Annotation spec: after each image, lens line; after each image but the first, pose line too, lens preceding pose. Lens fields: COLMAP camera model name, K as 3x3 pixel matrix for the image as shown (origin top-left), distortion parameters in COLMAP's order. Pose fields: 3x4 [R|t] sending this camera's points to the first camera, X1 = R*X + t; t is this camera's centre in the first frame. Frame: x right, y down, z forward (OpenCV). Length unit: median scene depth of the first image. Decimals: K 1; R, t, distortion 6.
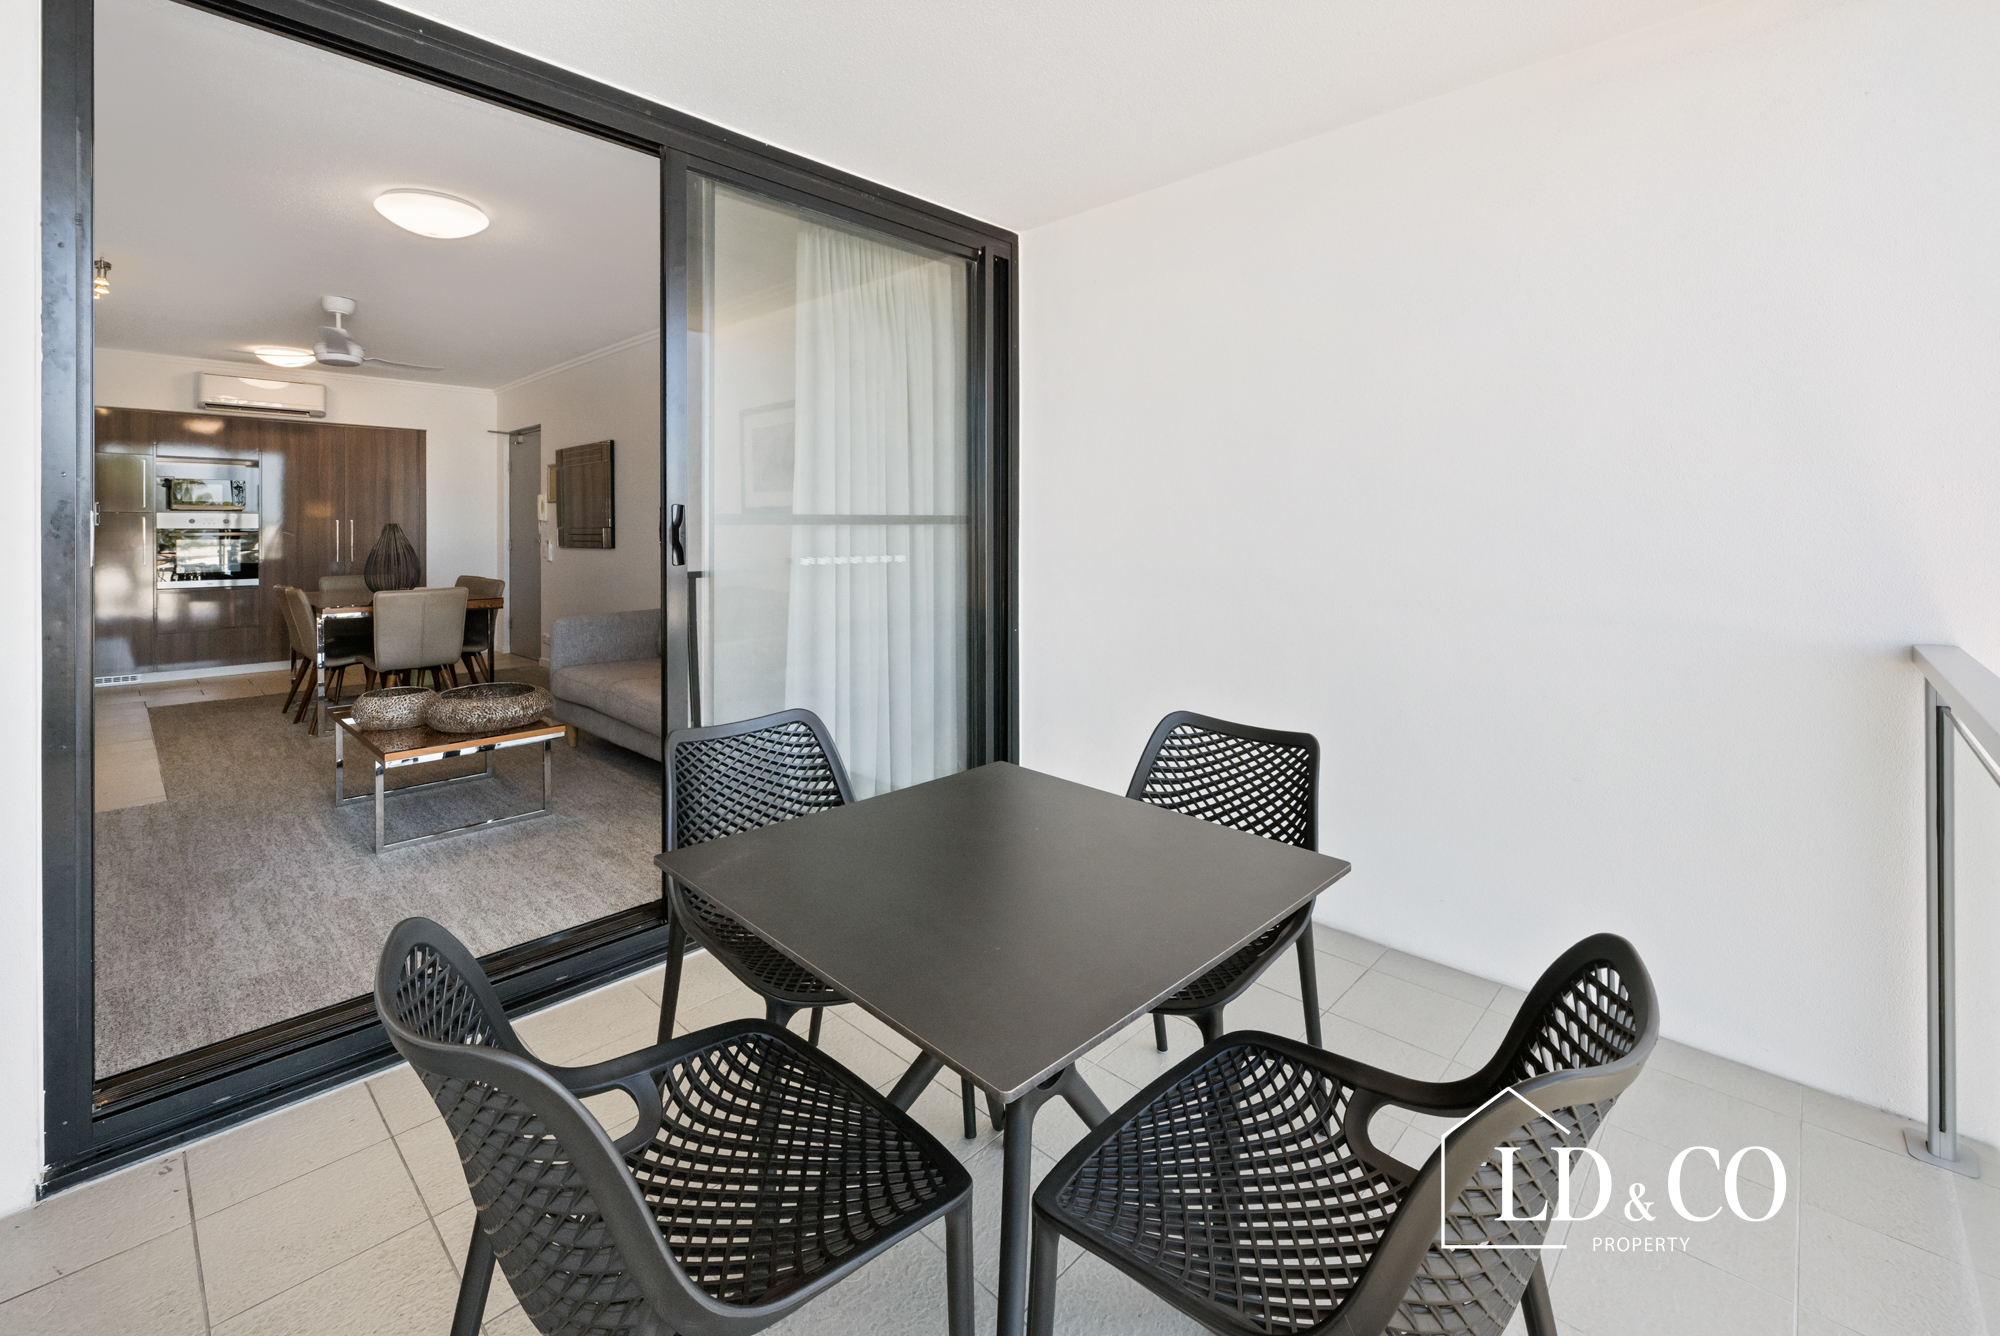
lens RADIAL K [[851.6, 0, 993.4], [0, 851.6, 524.5], [0, 0, 1]] dist [-0.001357, -0.000185]
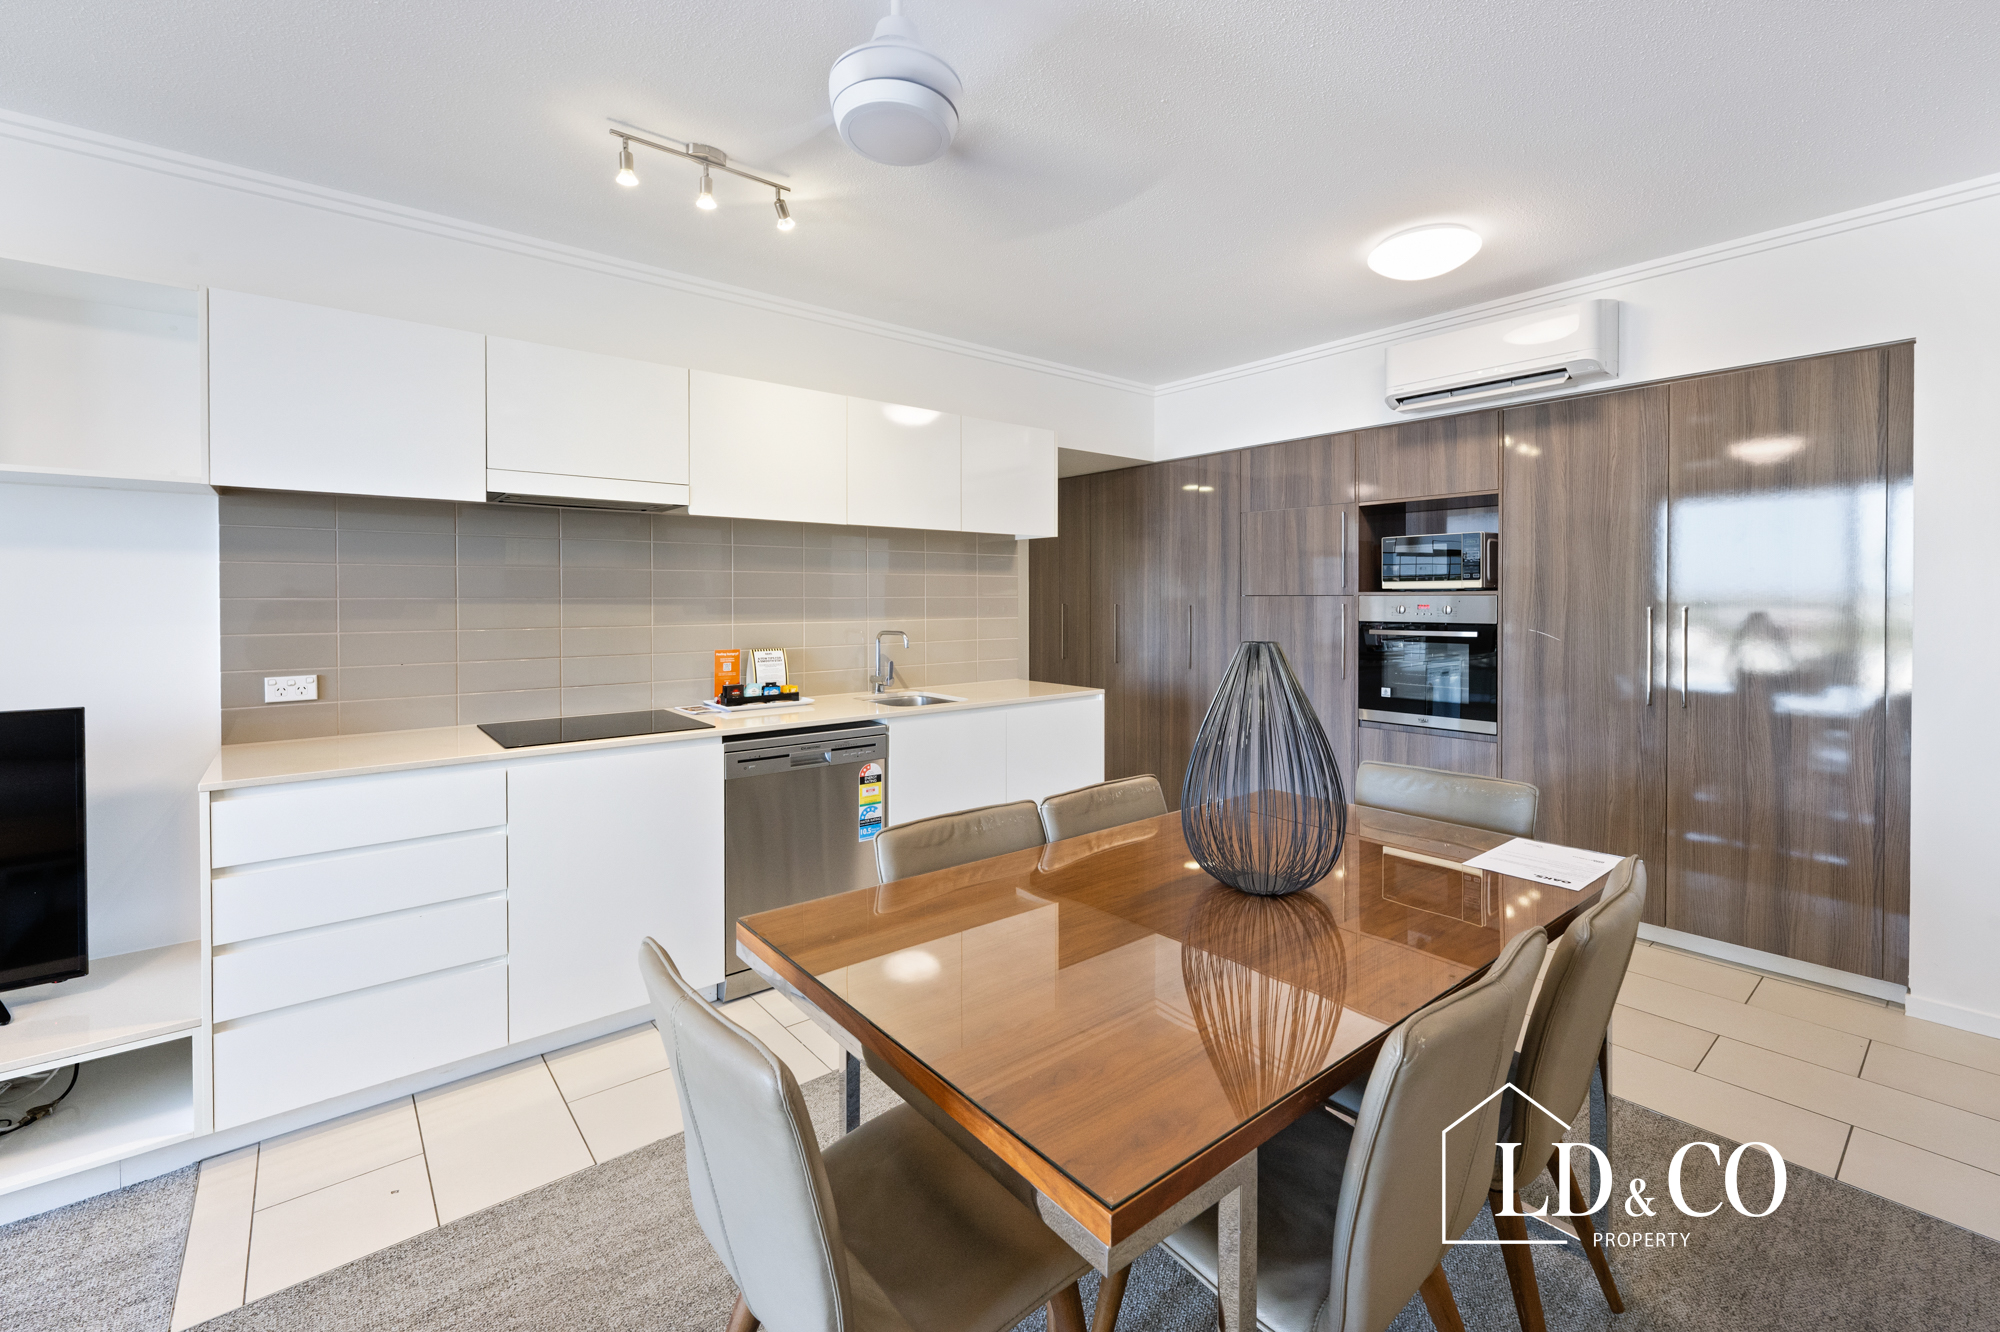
lens RADIAL K [[839.9, 0, 1001.3], [0, 839.9, 609.9], [0, 0, 1]] dist [0.001527, 0.000825]
pose [[-0.114080, 0.016263, -0.993338, -0.331721], [0.007175, 0.999853, 0.015545, -0.013621], [0.993446, -0.005354, -0.114180, 0.765277]]
